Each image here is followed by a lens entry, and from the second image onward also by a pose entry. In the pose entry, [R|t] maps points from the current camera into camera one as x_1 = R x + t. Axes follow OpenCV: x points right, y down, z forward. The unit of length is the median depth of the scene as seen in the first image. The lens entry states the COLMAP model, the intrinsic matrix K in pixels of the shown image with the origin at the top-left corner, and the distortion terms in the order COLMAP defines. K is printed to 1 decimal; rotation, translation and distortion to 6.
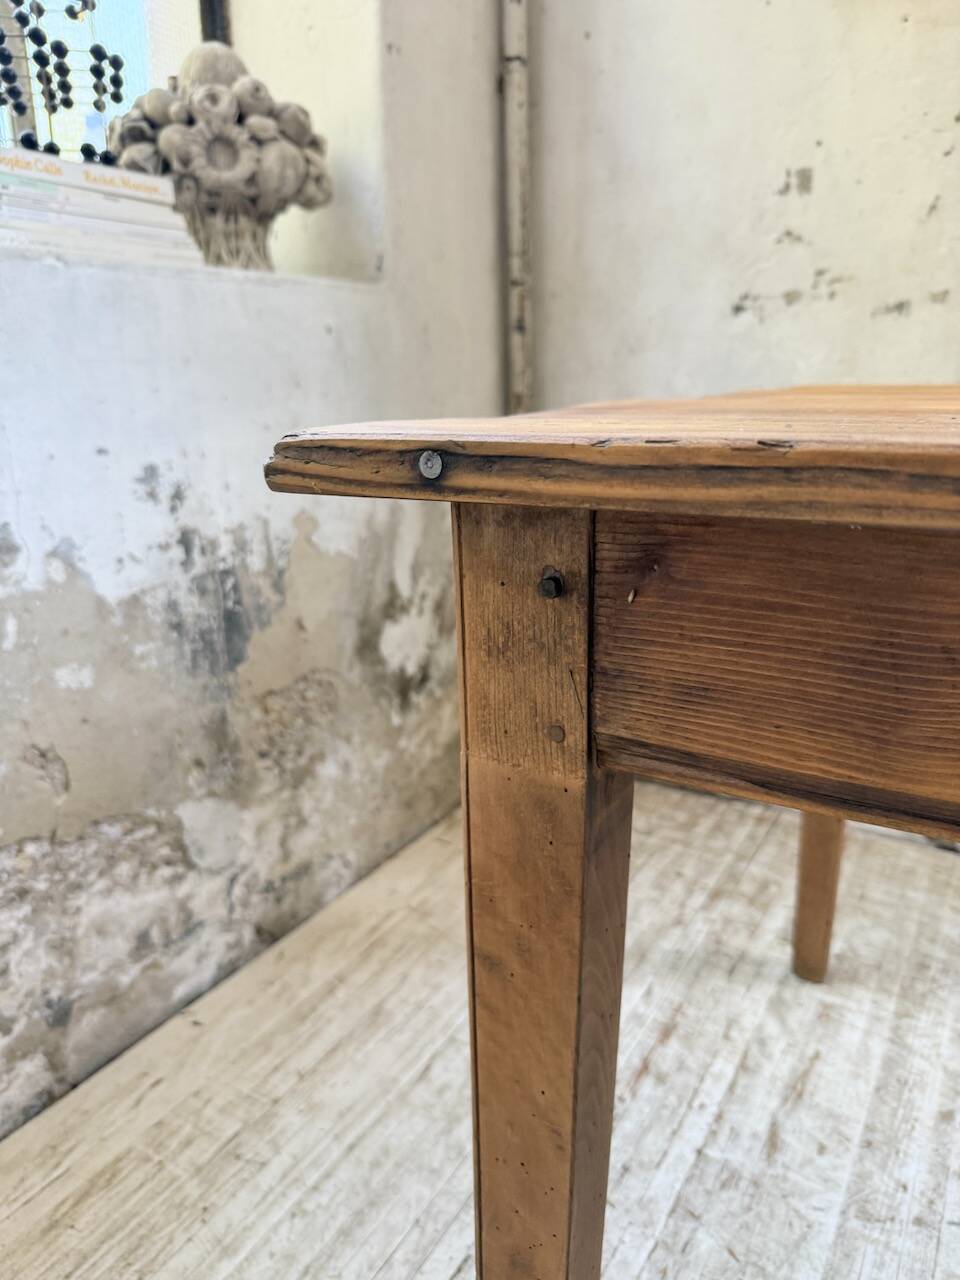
lens RADIAL K [[935.7, 0, 483.3], [0, 935.7, 637.9], [0, 0, 1]] dist [0.001229, -0.042240]
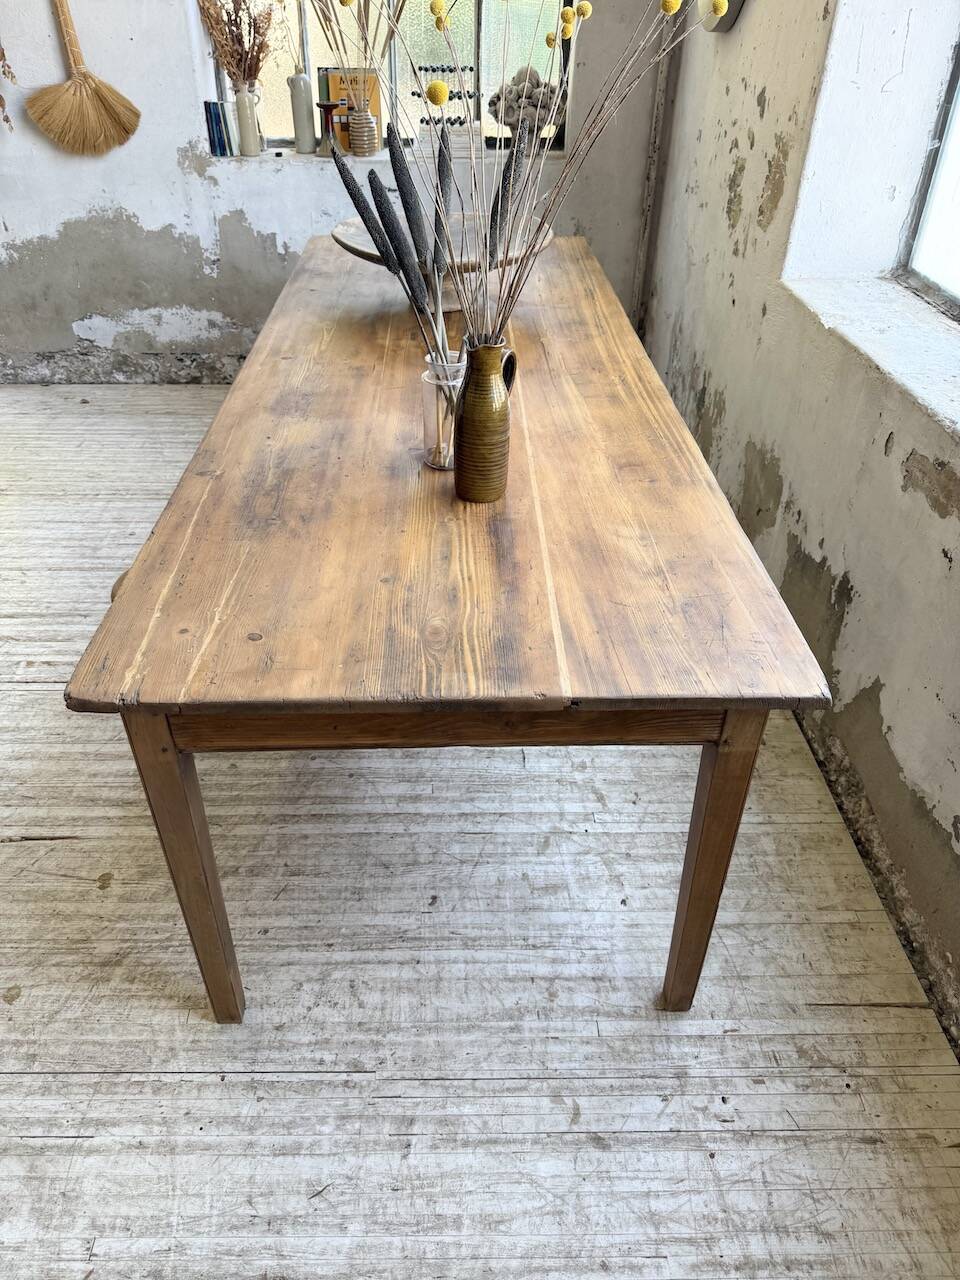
lens RADIAL K [[908.4, 0, 471.7], [0, 908.4, 647.6], [0, 0, 1]] dist [0.012253, -0.031544]
pose [[0.531663, 0.516516, -0.671227, 2.336480], [-0.248489, 0.852768, 0.459390, -0.339471], [0.809684, -0.077448, 0.581734, -0.864990]]
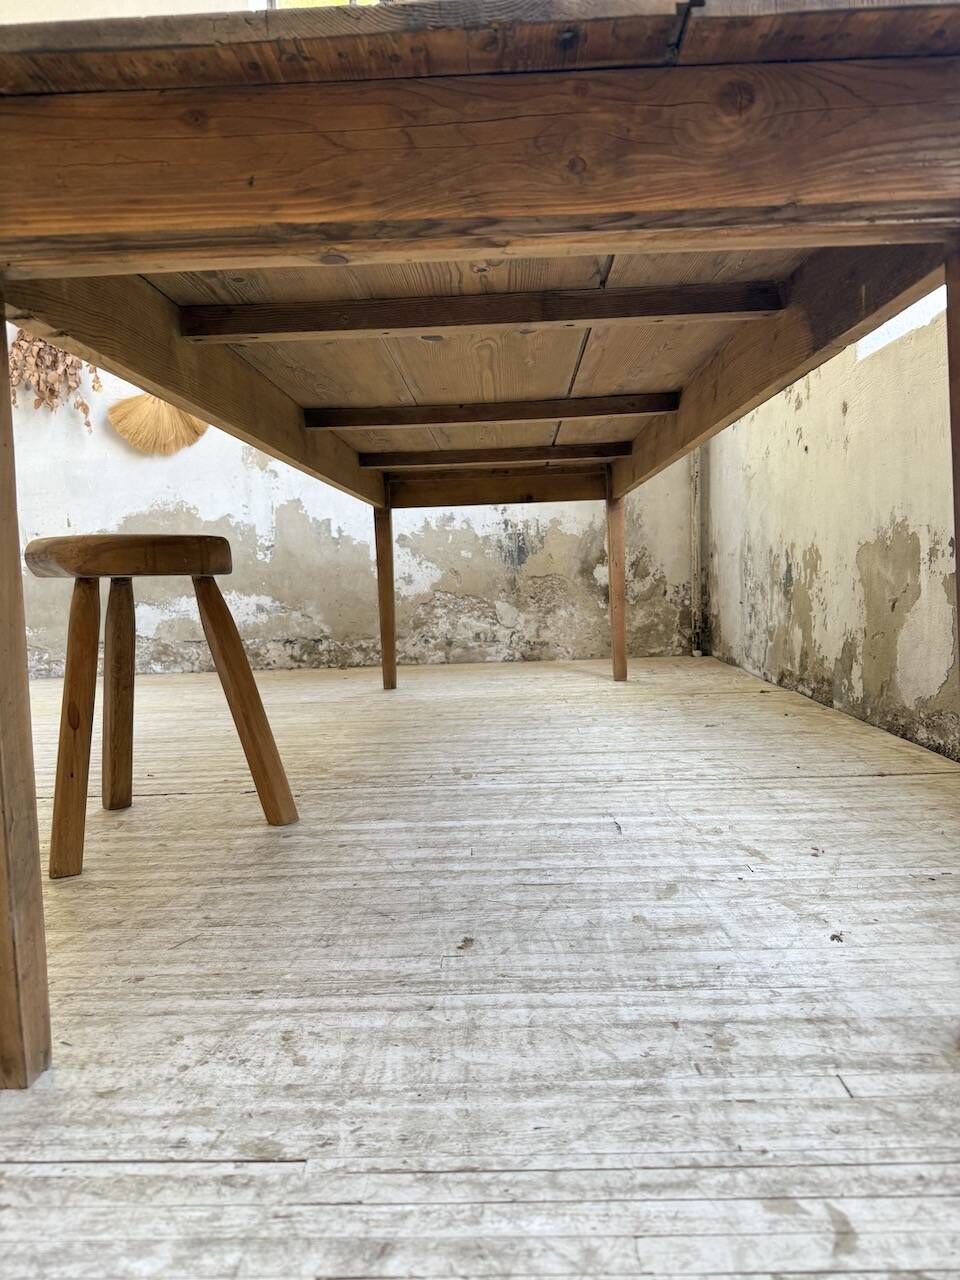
lens RADIAL K [[901.9, 0, 481.2], [0, 901.9, 636.0], [0, 0, 1]] dist [0.106498, -0.145463]
pose [[0.489831, 0.060089, -0.869744, 2.208508], [-0.208320, 0.976790, -0.049839, 0.422467], [0.846563, 0.205598, 0.490980, -0.544065]]
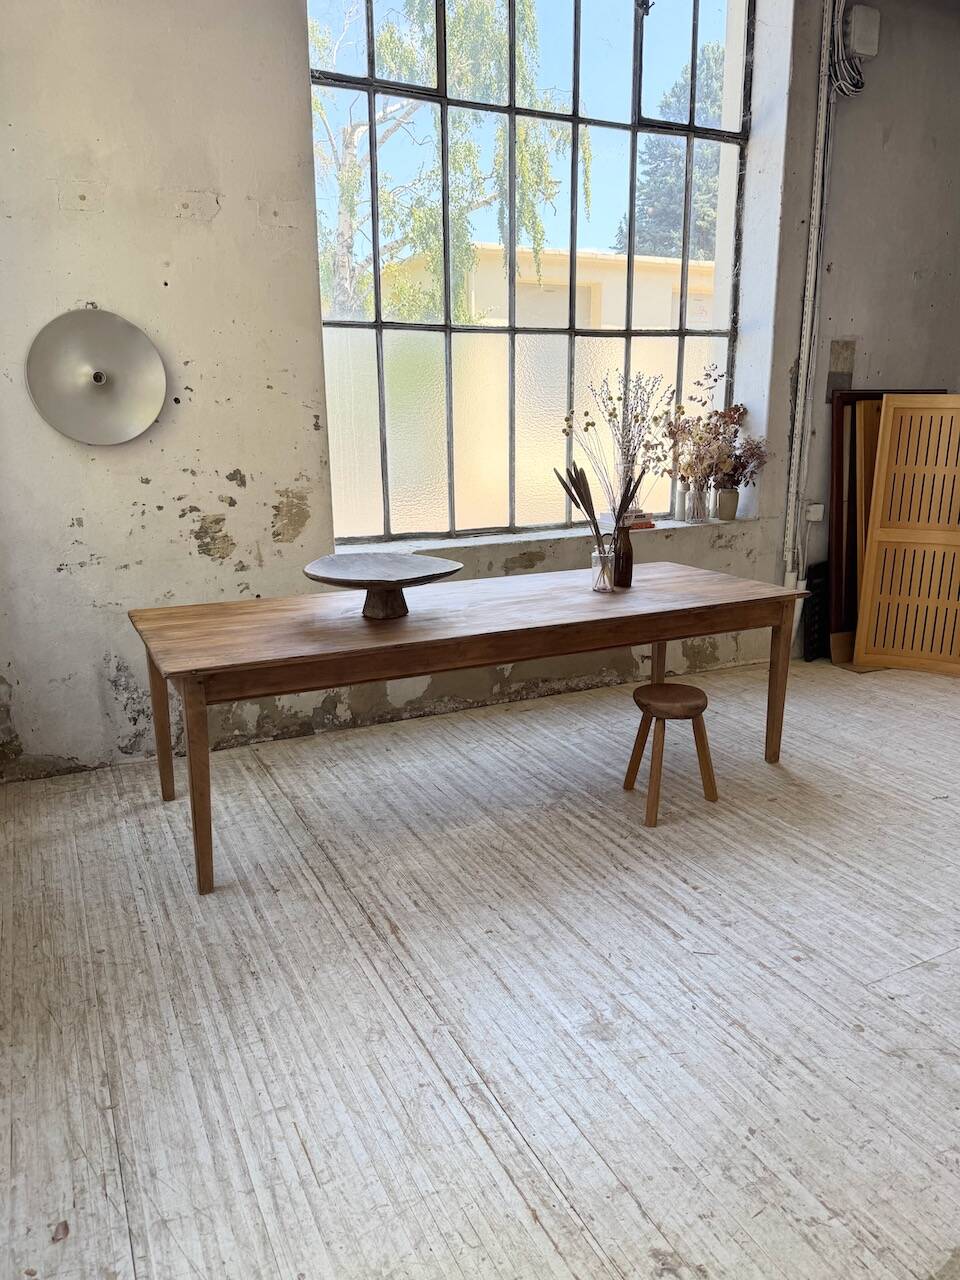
lens RADIAL K [[894.4, 0, 477.3], [0, 894.4, 645.7], [0, 0, 1]] dist [0.085442, -0.133405]
pose [[0.542151, -0.194705, 0.817412, -1.305080], [0.223248, 0.971199, 0.083267, -0.128738], [-0.810082, 0.137343, 0.570004, -1.426879]]
